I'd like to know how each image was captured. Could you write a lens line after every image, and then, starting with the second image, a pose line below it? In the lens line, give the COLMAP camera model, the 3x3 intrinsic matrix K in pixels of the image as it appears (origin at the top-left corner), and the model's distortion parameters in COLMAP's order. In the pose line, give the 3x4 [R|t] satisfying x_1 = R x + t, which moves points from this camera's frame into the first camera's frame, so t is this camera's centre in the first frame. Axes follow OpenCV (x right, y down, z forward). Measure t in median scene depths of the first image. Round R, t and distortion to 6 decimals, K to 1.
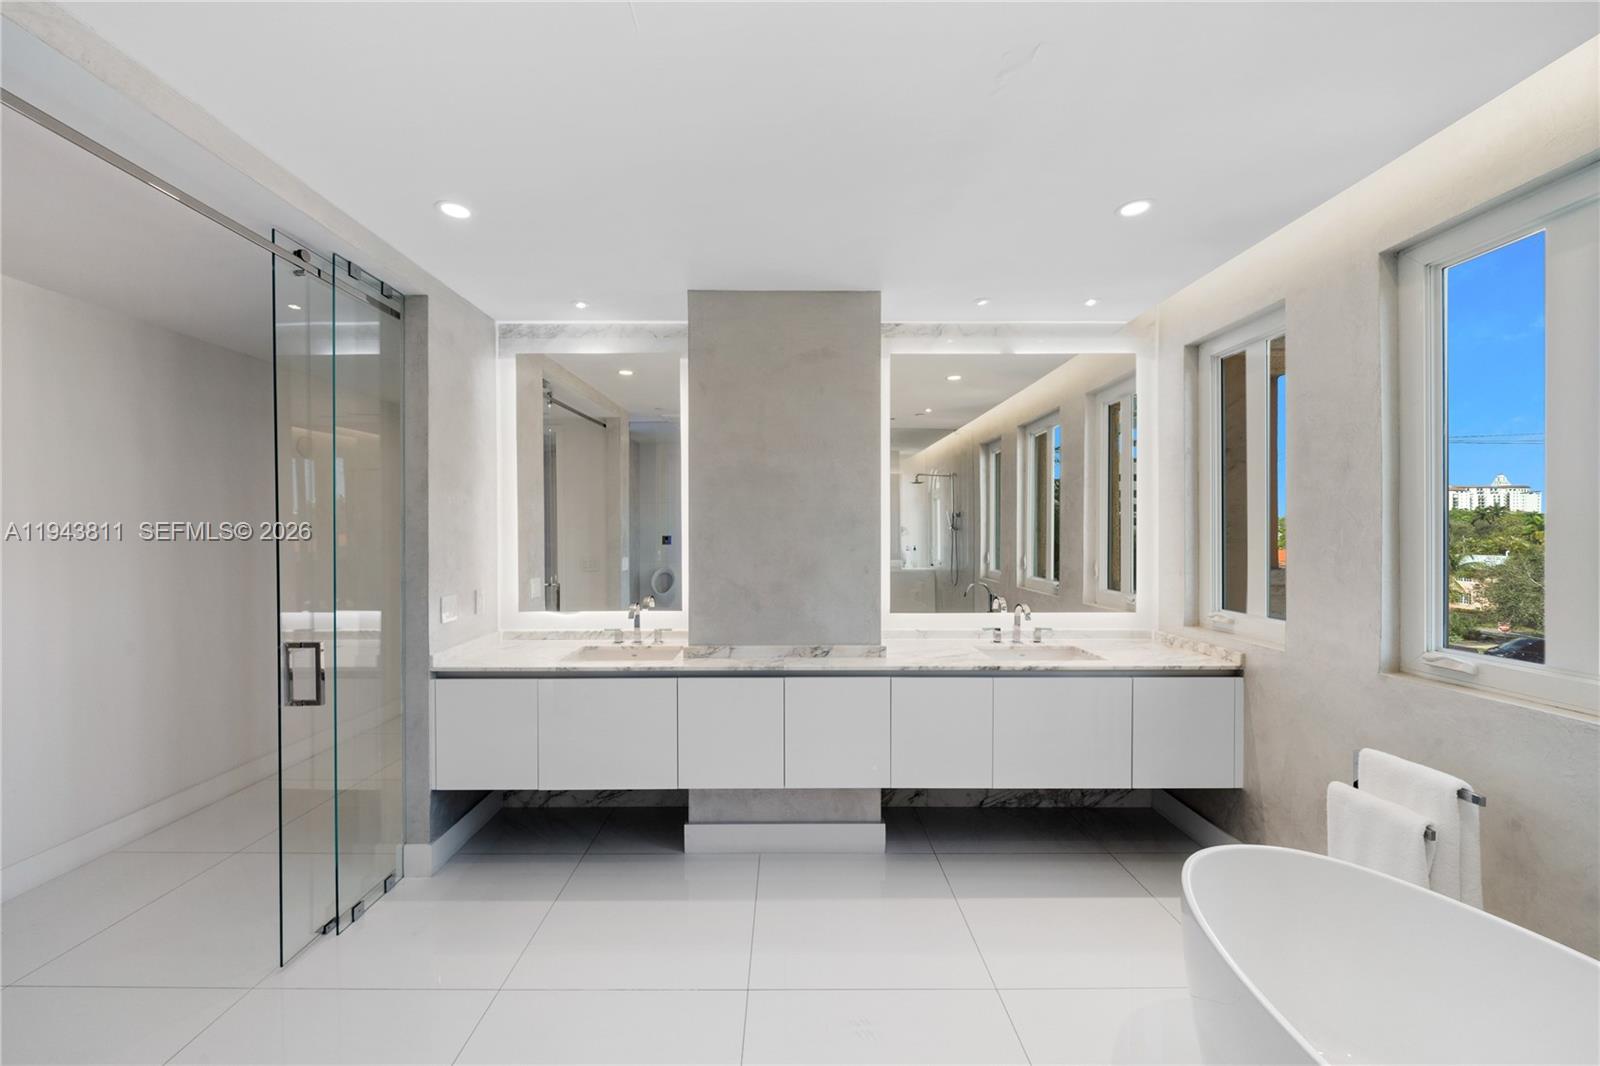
lens RADIAL K [[591.6, 0, 791.5], [0, 591.6, 530.9], [0, 0, 1]] dist [-0.001677, -0.000235]
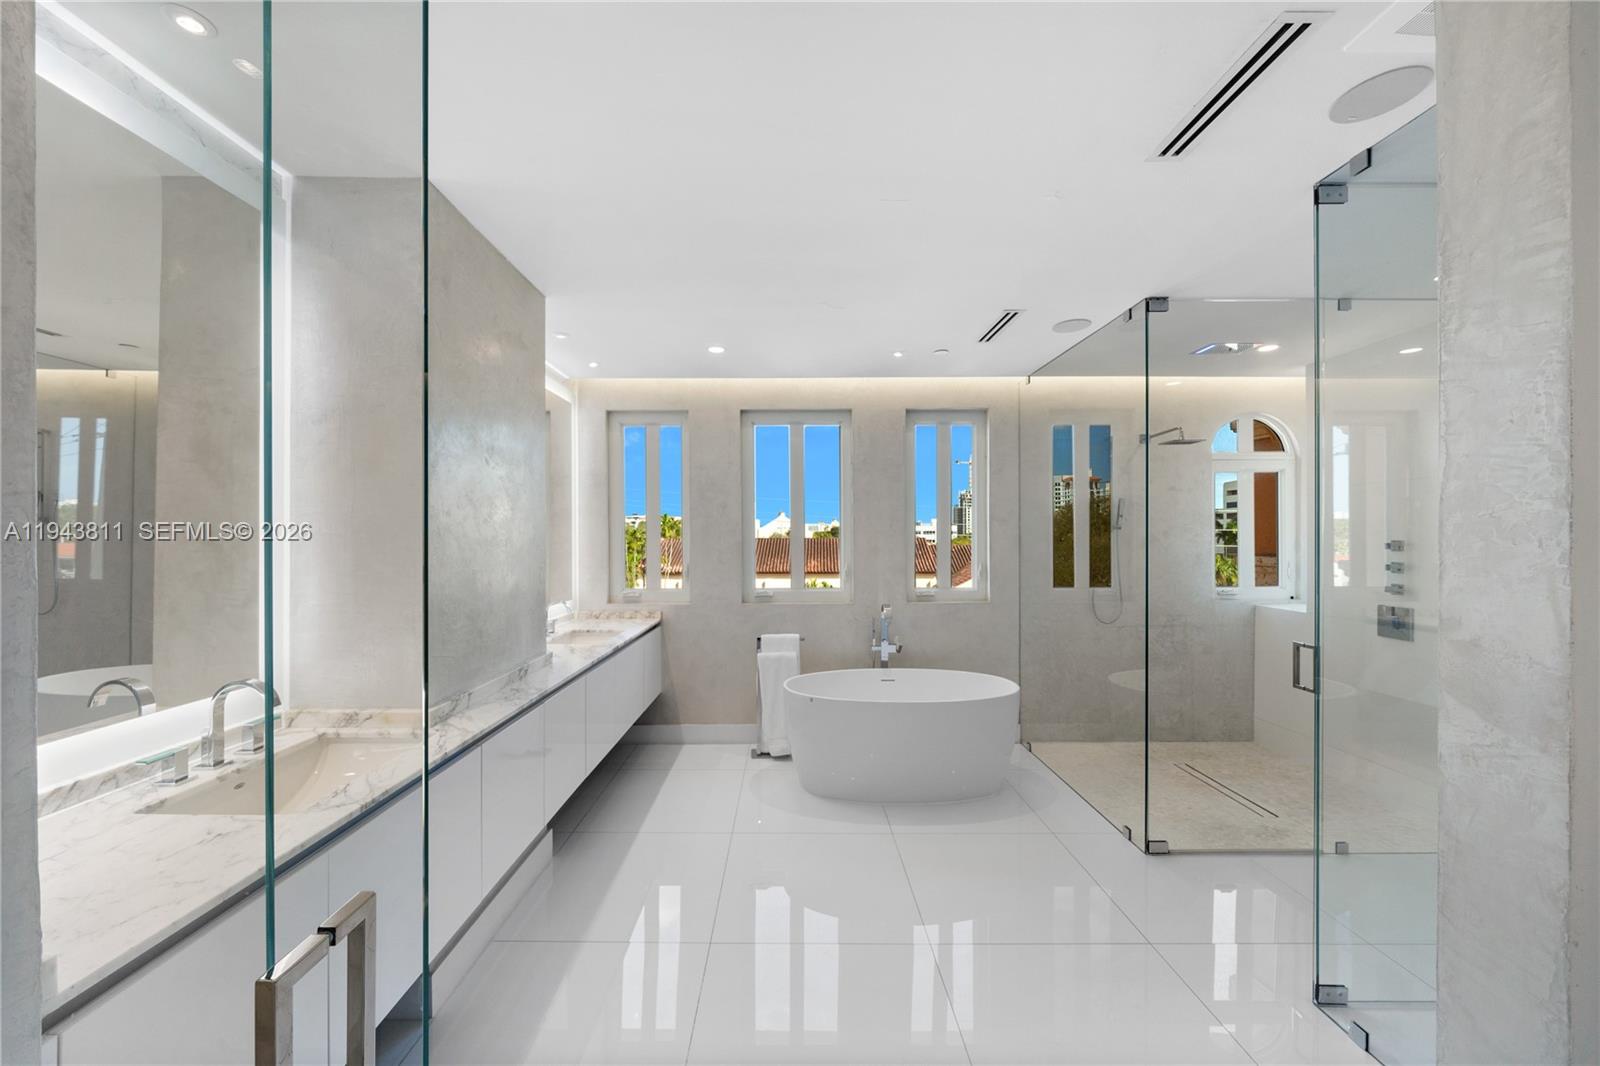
lens RADIAL K [[591.6, 0, 791.5], [0, 591.6, 530.9], [0, 0, 1]] dist [-0.001677, -0.000235]
pose [[0.000488, 0.010545, 0.999944, -0.944708], [0.001906, 0.999943, -0.010546, -0.000524], [-0.999998, 0.001911, 0.000468, 0.654603]]
